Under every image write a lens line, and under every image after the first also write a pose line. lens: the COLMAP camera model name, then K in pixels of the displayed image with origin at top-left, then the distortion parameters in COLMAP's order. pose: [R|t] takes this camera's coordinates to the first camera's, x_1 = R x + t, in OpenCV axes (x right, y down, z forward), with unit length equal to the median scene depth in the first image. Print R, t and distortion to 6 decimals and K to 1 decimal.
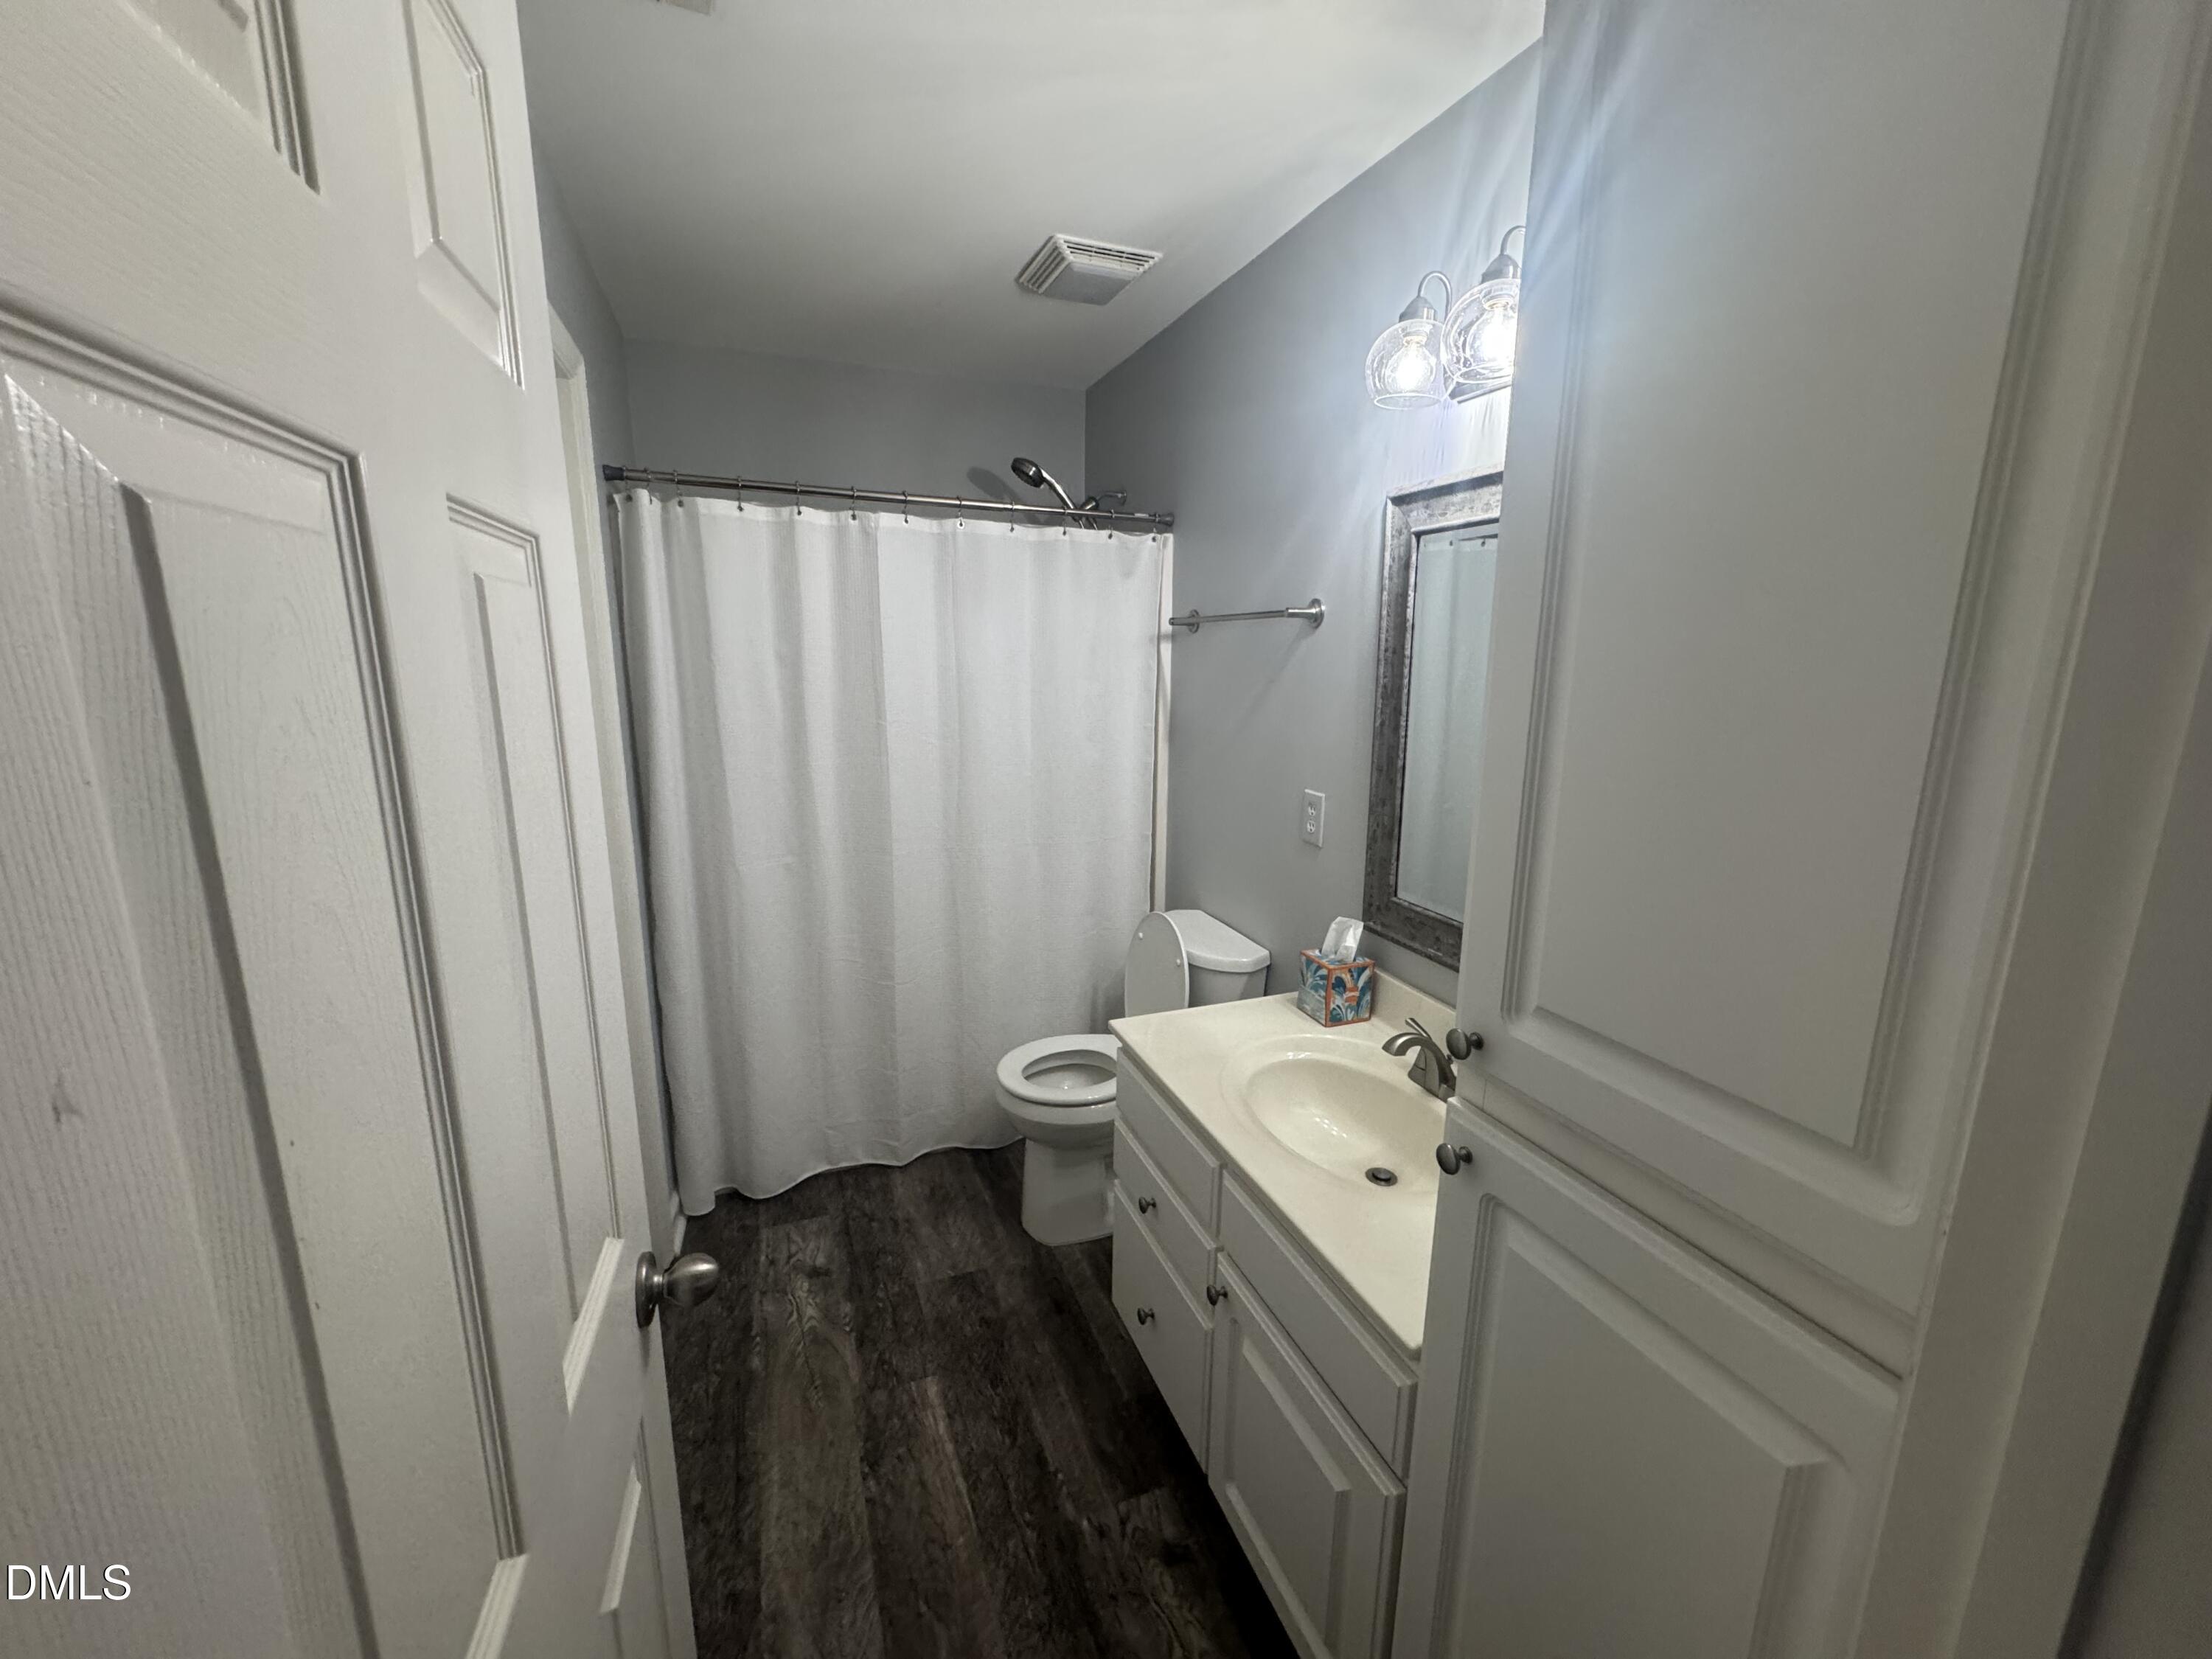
lens RADIAL K [[879.2, 0, 1106.0], [0, 879.2, 829.5], [0, 0, 1]] dist [-0.003609, 0.001688]
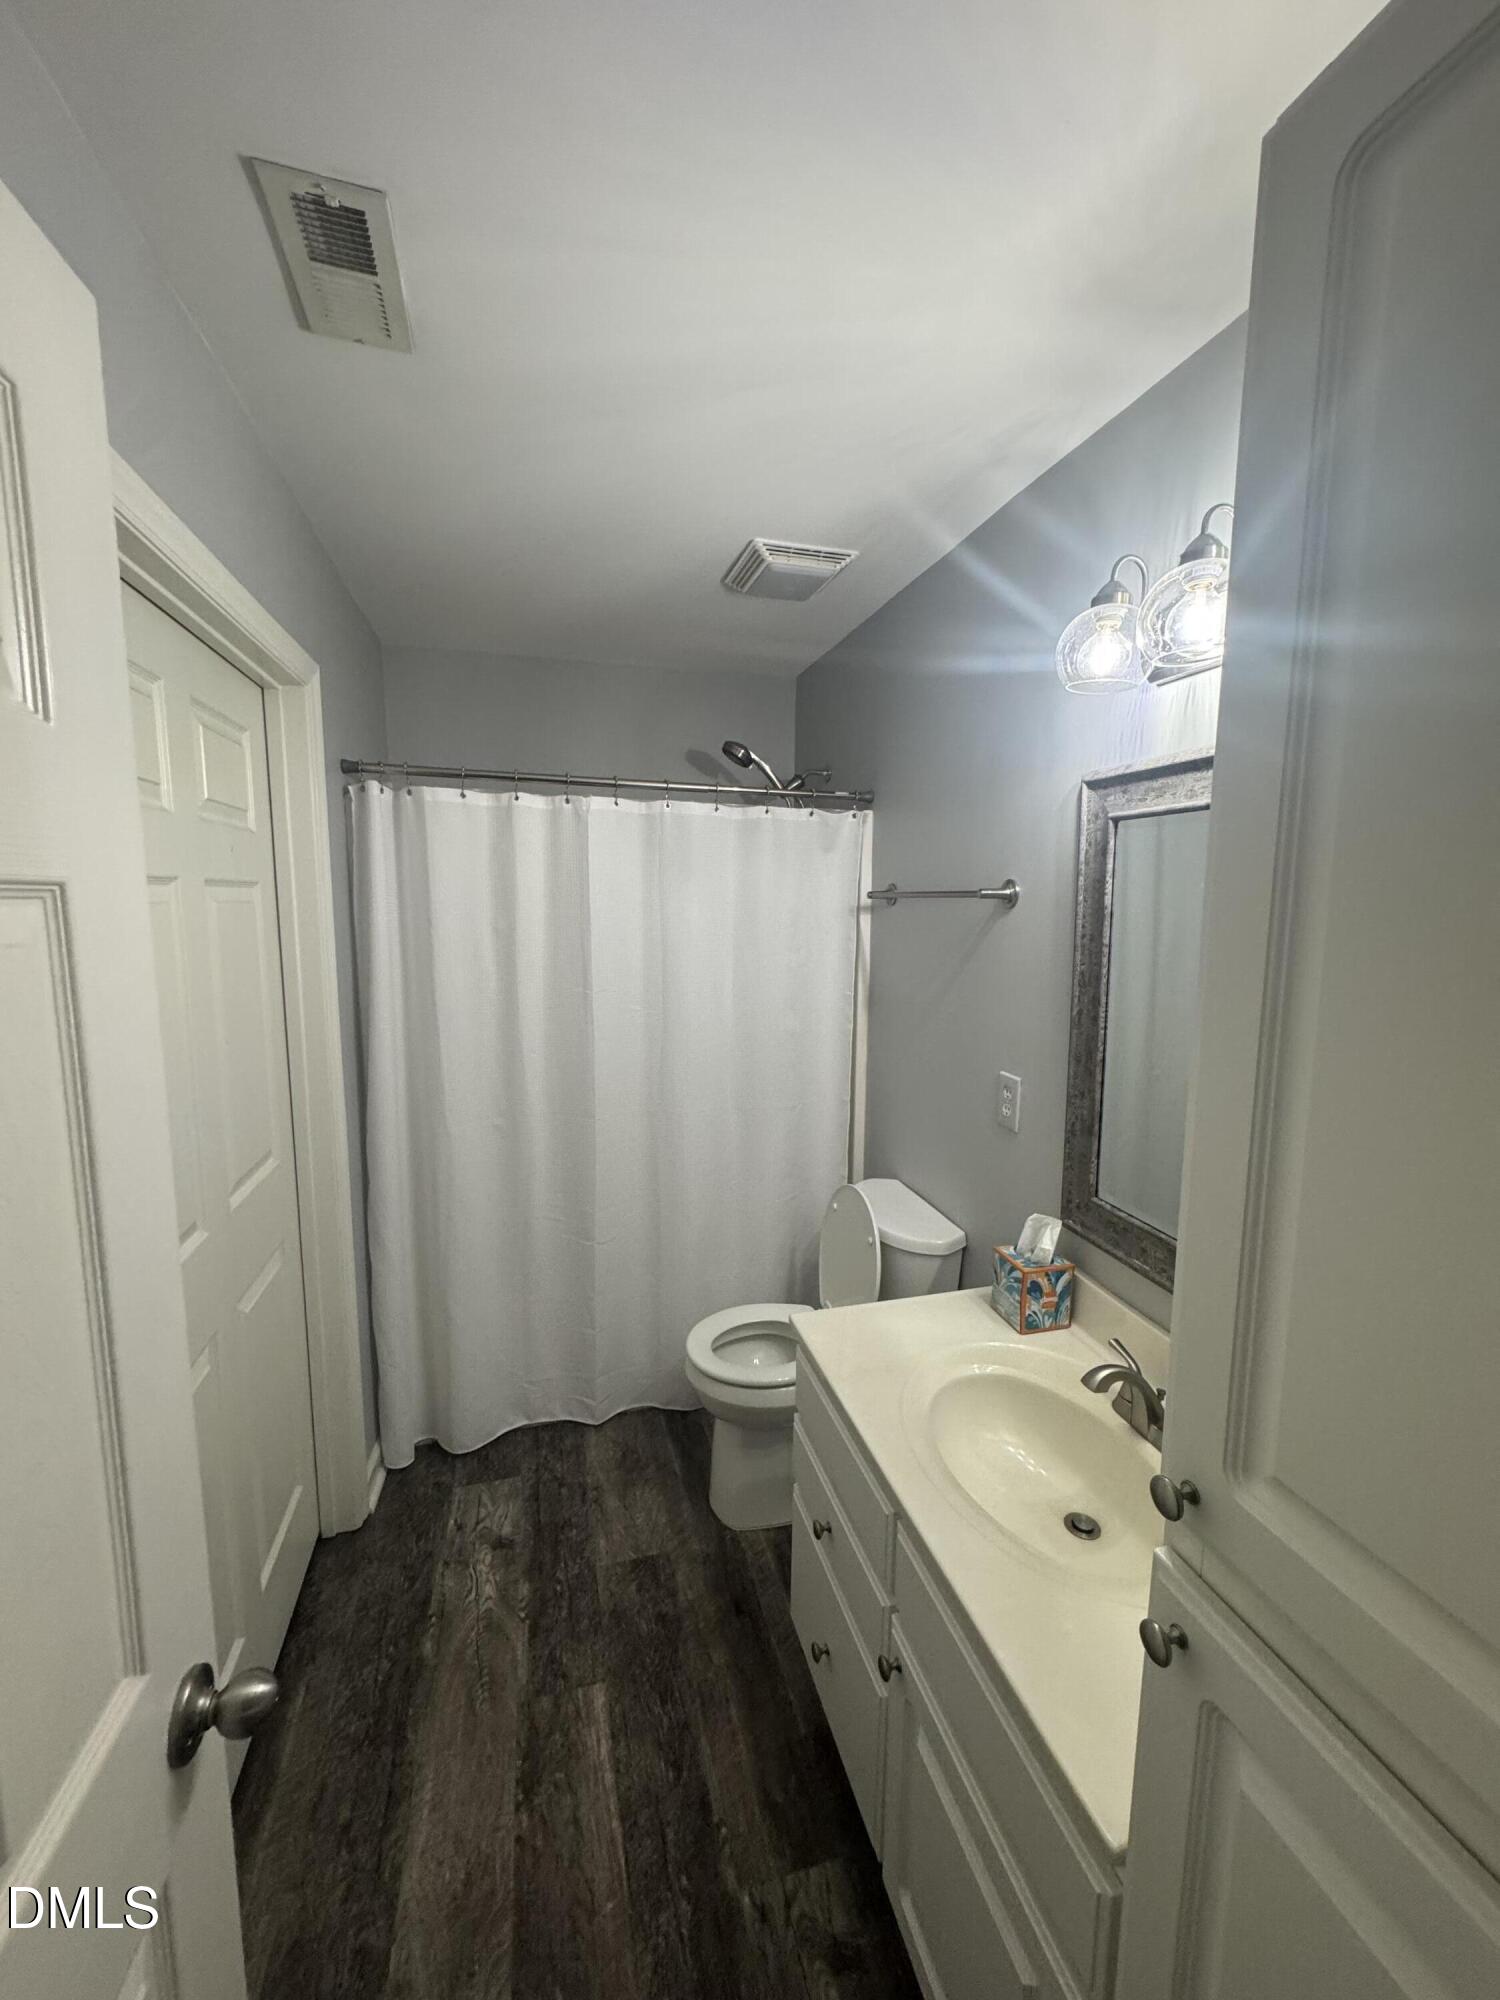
lens RADIAL K [[794.4, 0, 750.8], [0, 794.4, 999.4], [0, 0, 1]] dist [0.000714, -0.000025]
pose [[0.994692, 0.012342, -0.102153, 0.043768], [-0.019752, 0.997220, -0.071847, -0.061242], [0.100982, 0.073484, 0.992171, 0.100086]]
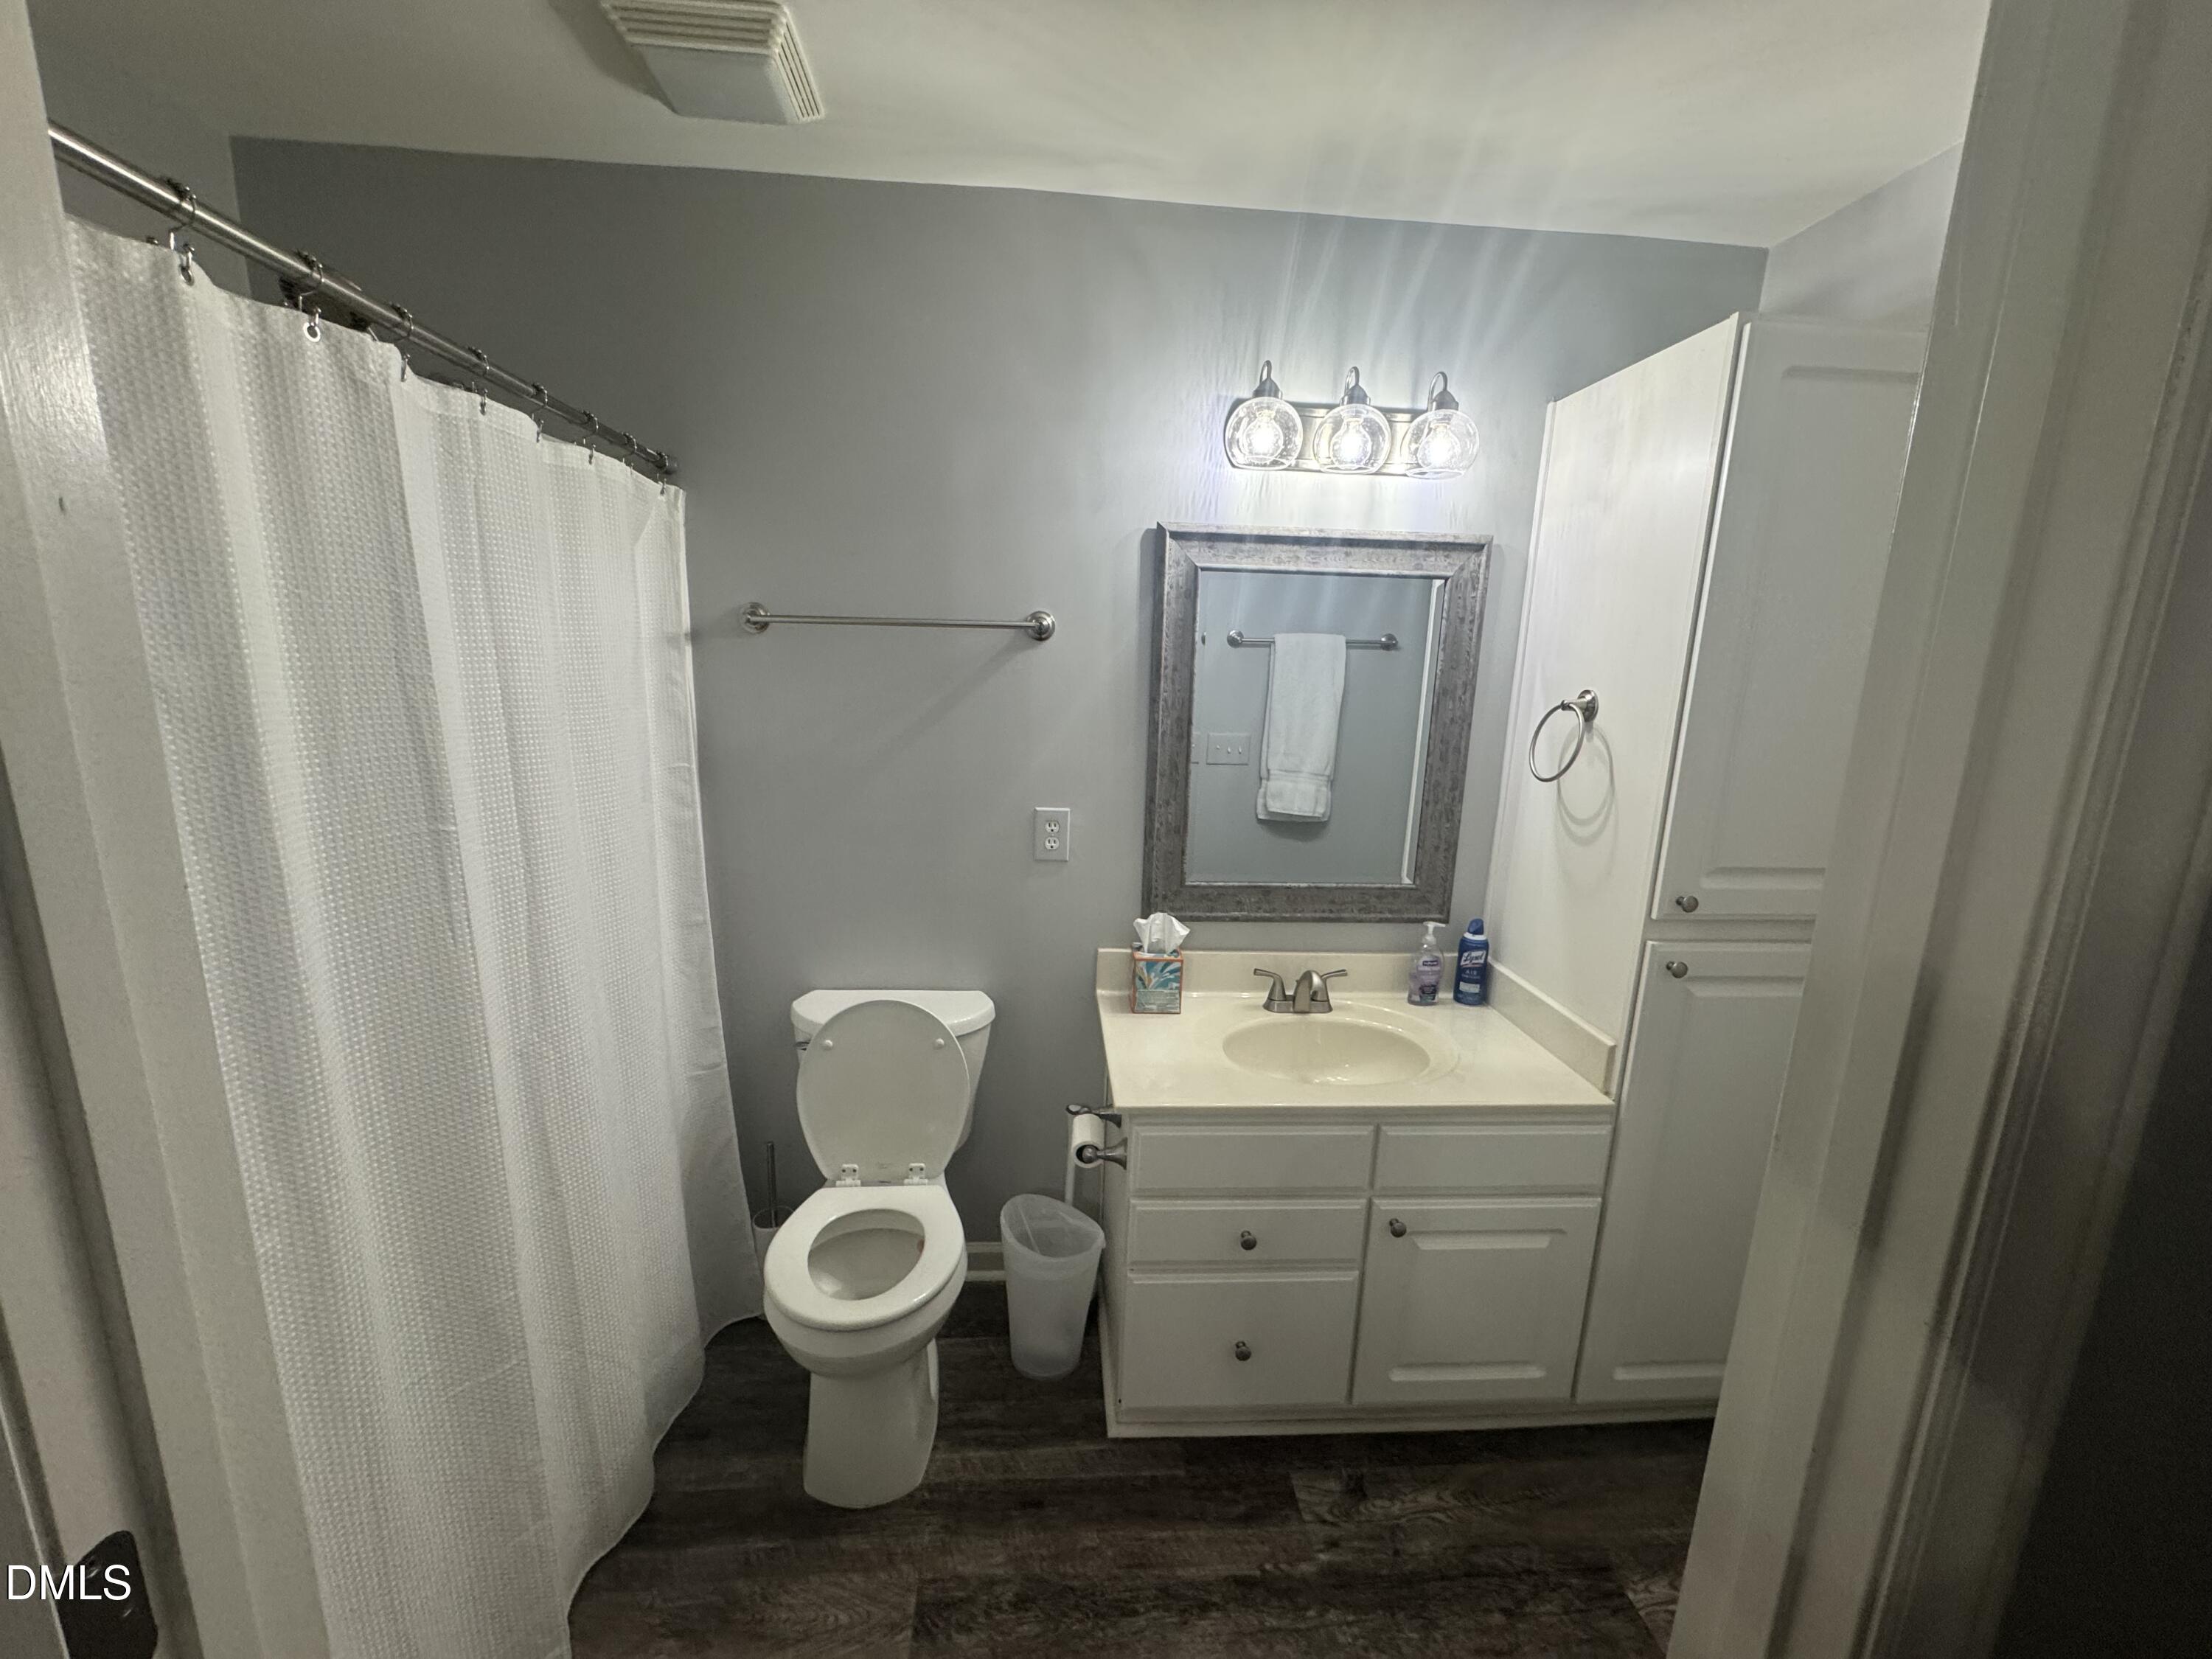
lens RADIAL K [[879.5, 0, 1106.0], [0, 879.5, 829.5], [0, 0, 1]] dist [-0.000387, 0.000695]
pose [[0.295816, -0.189342, 0.936292, -0.721105], [0.164959, 0.975559, 0.145165, -0.164007], [-0.940894, 0.111508, 0.319820, 0.677102]]
